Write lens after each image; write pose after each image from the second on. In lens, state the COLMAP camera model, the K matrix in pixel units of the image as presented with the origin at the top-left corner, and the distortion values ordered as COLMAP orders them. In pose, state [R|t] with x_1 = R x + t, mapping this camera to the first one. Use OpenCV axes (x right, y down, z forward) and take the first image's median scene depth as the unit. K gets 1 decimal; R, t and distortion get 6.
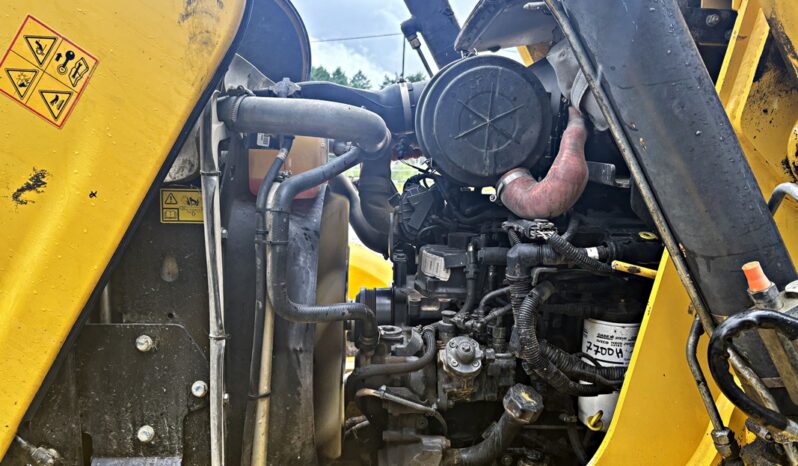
lens RADIAL K [[599.5, 0, 402.8], [0, 599.5, 234.0], [0, 0, 1]] dist [0.065790, -0.084265]
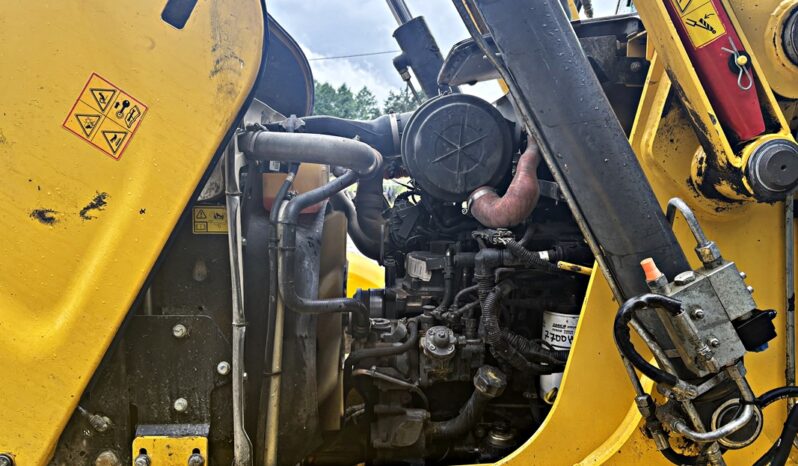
lens RADIAL K [[599.5, 0, 402.8], [0, 599.5, 234.0], [0, 0, 1]] dist [0.065790, -0.084265]
pose [[0.999913, -0.008472, -0.010157, 0.043085], [0.008233, 0.999693, -0.023369, 0.014679], [0.010352, 0.023284, 0.999675, -0.232551]]
